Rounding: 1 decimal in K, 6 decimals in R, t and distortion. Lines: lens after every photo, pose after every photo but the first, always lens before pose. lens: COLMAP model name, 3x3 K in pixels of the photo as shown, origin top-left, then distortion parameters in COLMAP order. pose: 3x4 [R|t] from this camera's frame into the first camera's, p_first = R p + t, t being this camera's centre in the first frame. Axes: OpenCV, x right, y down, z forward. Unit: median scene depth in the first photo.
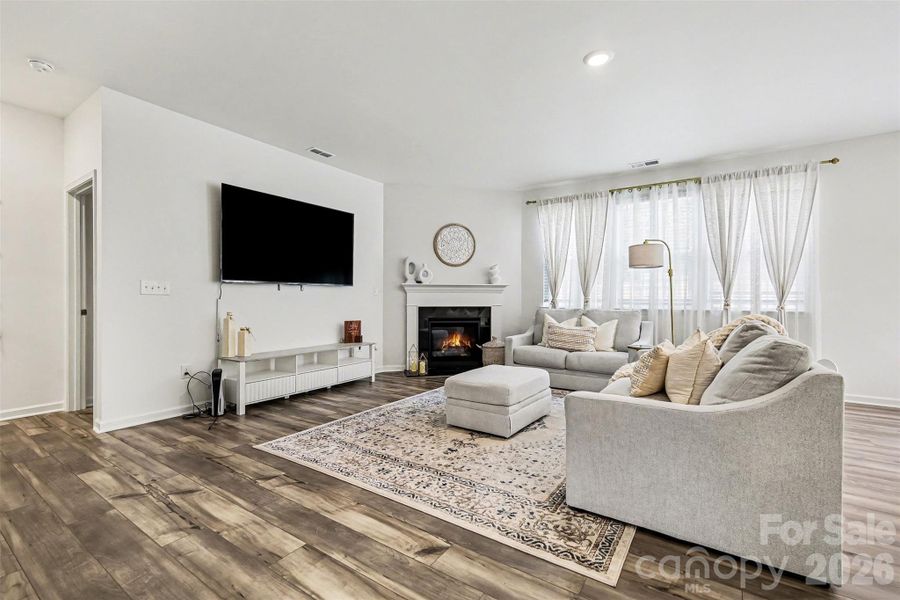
lens RADIAL K [[398.0, 0, 449.3], [0, 398.0, 298.9], [0, 0, 1]] dist [0.005733, -0.000732]
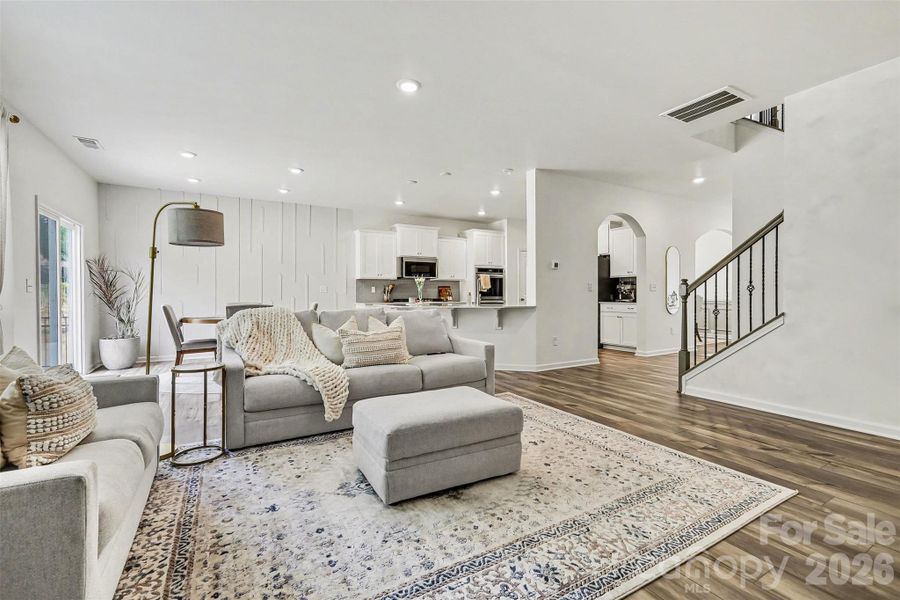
lens RADIAL K [[398.0, 0, 447.7], [0, 398.0, 295.5], [0, 0, 1]] dist [0.005733, -0.000732]
pose [[-0.902168, -0.001677, 0.431382, -0.140264], [-0.000302, 0.999995, 0.003254, 0.001597], [-0.431385, 0.002805, -0.902163, 1.218129]]
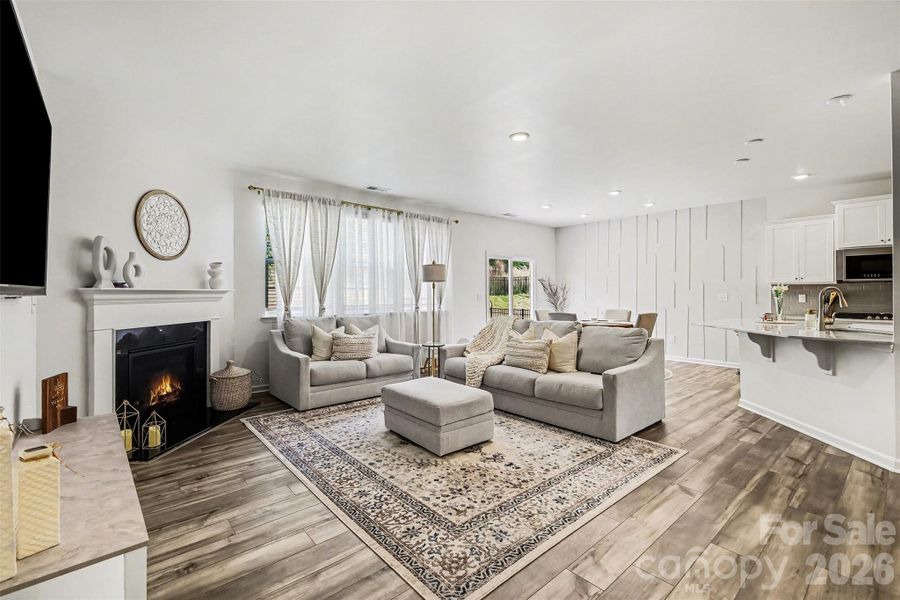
lens RADIAL K [[398.0, 0, 449.4], [0, 398.0, 290.7], [0, 0, 1]] dist [0.005733, -0.000732]
pose [[0.258384, 0.001908, 0.966040, -0.626217], [0.002606, 0.999993, -0.002672, -0.040792], [-0.966039, 0.003208, 0.258378, 0.537934]]
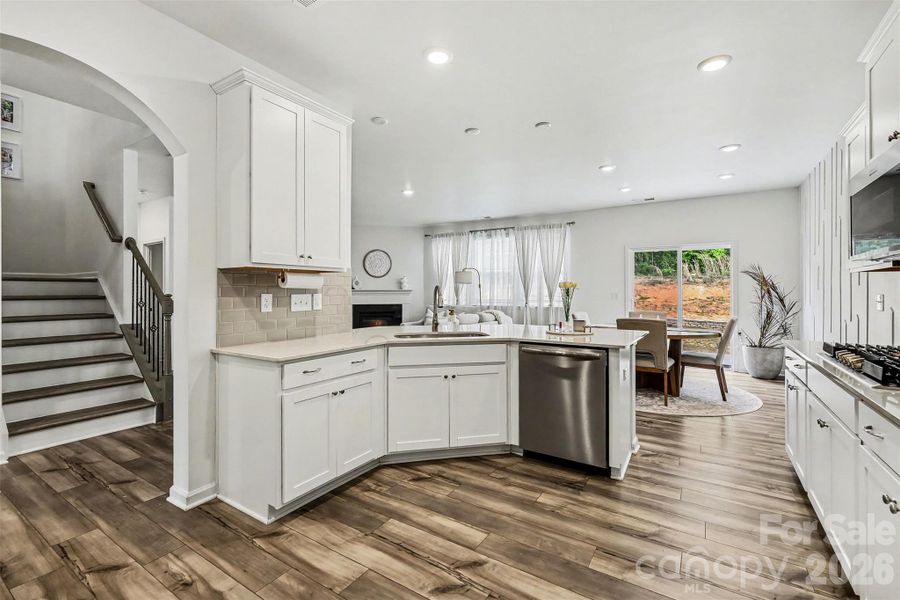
lens RADIAL K [[398.0, 0, 452.0], [0, 398.0, 289.9], [0, 0, 1]] dist [0.005733, -0.000732]
pose [[0.999337, -0.005642, 0.035982, 0.320673], [0.005737, 0.999980, -0.002532, -0.039638], [-0.035967, 0.002737, 0.999349, -0.694155]]
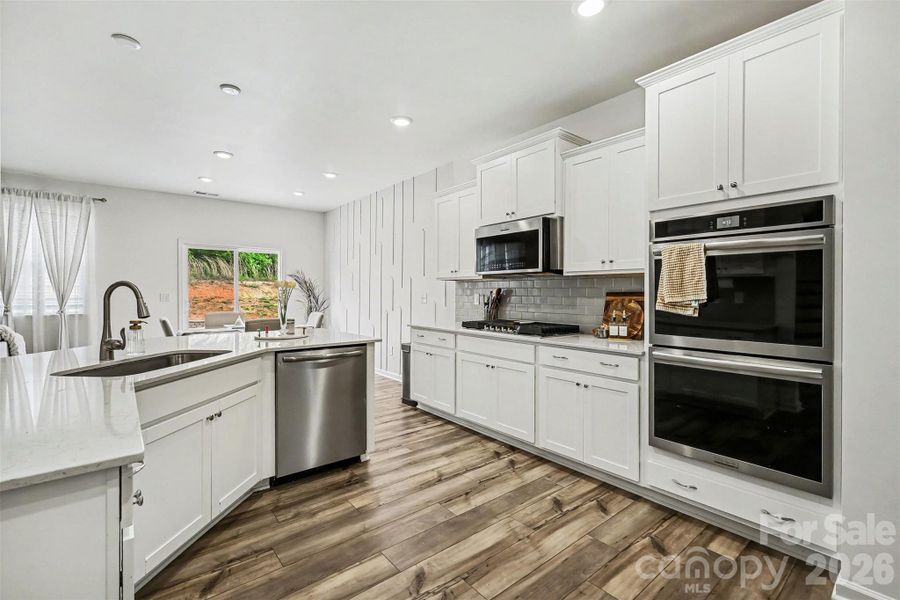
lens RADIAL K [[398.0, 0, 442.5], [0, 398.0, 293.3], [0, 0, 1]] dist [0.005733, -0.000732]
pose [[0.286698, -0.009579, 0.957973, 0.003723], [0.001752, 0.999954, 0.009475, -0.040495], [-0.958019, -0.001038, 0.286701, -0.427993]]
